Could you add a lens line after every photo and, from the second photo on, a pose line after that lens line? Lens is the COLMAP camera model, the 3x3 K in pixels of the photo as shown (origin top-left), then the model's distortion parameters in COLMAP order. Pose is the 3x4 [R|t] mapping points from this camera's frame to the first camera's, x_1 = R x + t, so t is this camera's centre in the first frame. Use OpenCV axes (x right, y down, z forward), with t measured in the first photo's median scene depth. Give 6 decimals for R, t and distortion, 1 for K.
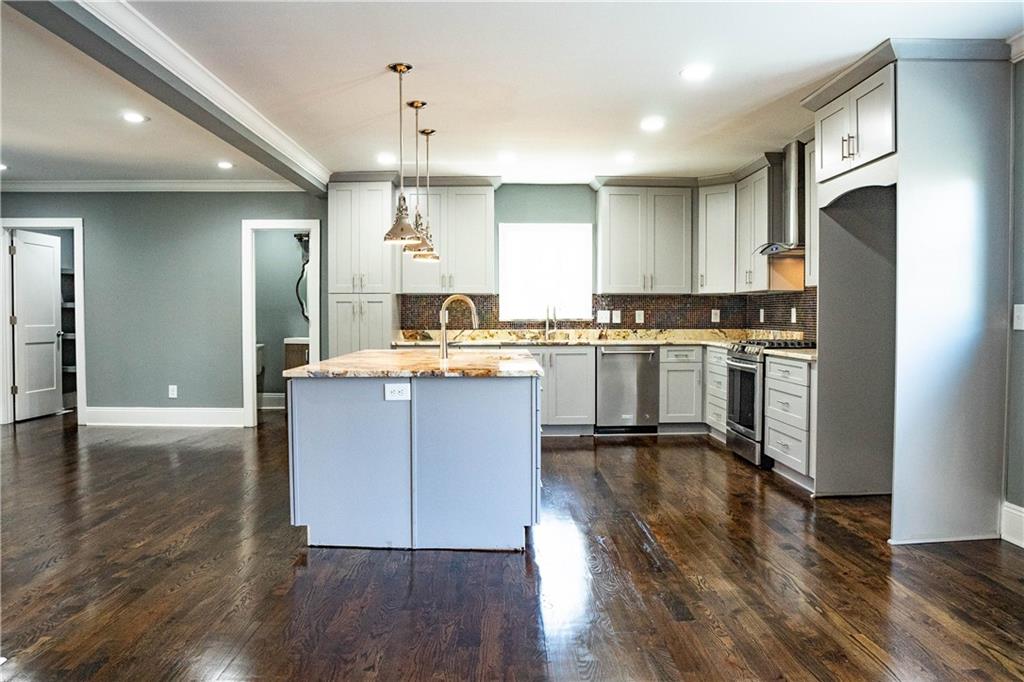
lens RADIAL K [[727.6, 0, 512.0], [0, 727.6, 341.0], [0, 0, 1]] dist [-0.085197, 0.000351]
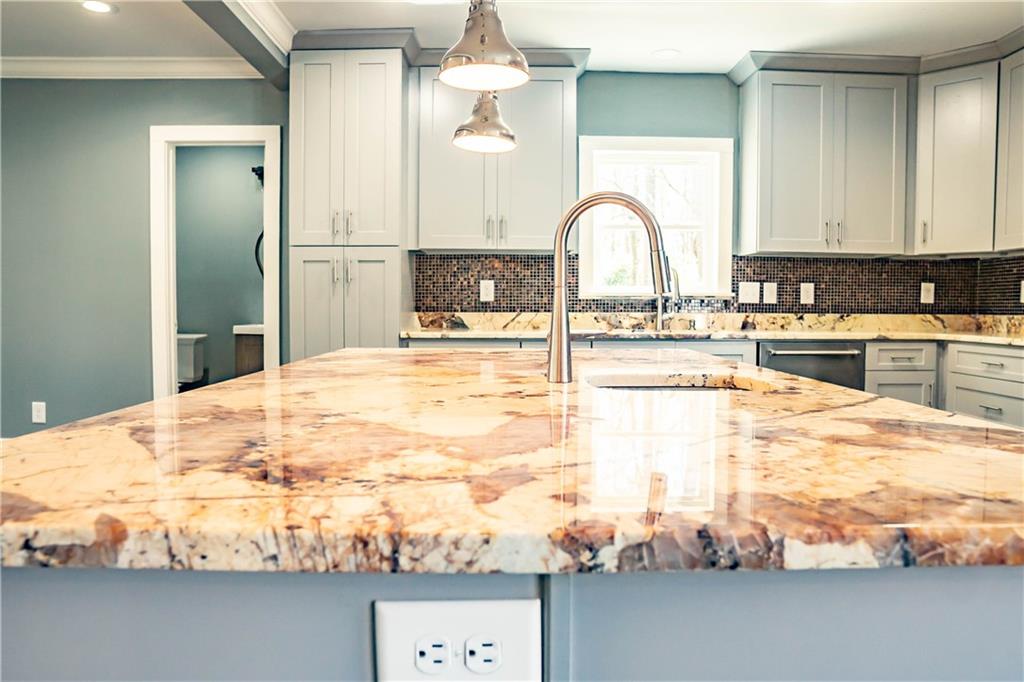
lens RADIAL K [[717.6, 0, 512.0], [0, 717.6, 341.0], [0, 0, 1]] dist [-0.101334, 0.066738]
pose [[0.999972, 0.005797, -0.004763, -0.071491], [-0.005735, 0.999901, 0.012846, 0.000511], [0.004837, -0.012819, 0.999906, 0.415383]]
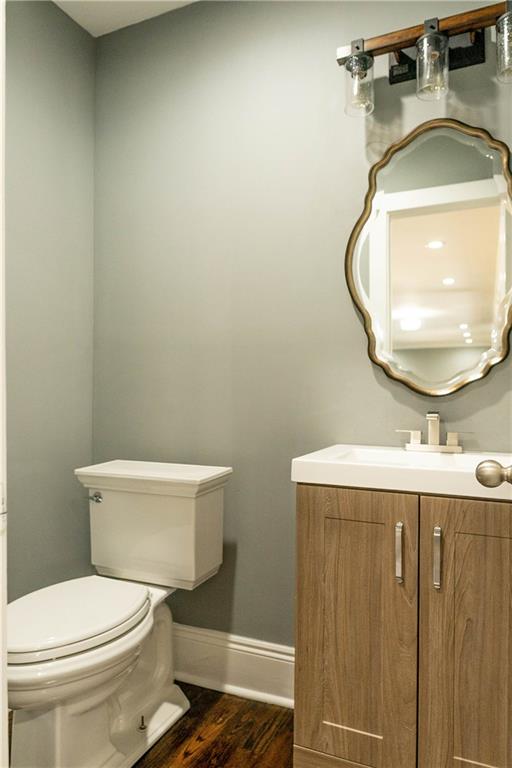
lens RADIAL K [[546.8, 0, 256.0], [0, 546.8, 384.0], [0, 0, 1]] dist [-0.002495, -0.000377]
pose [[0.898171, 0.001023, -0.439646, -0.284858], [-0.015077, 0.999481, -0.028477, -0.024146], [0.439389, 0.032205, 0.897720, 0.953300]]
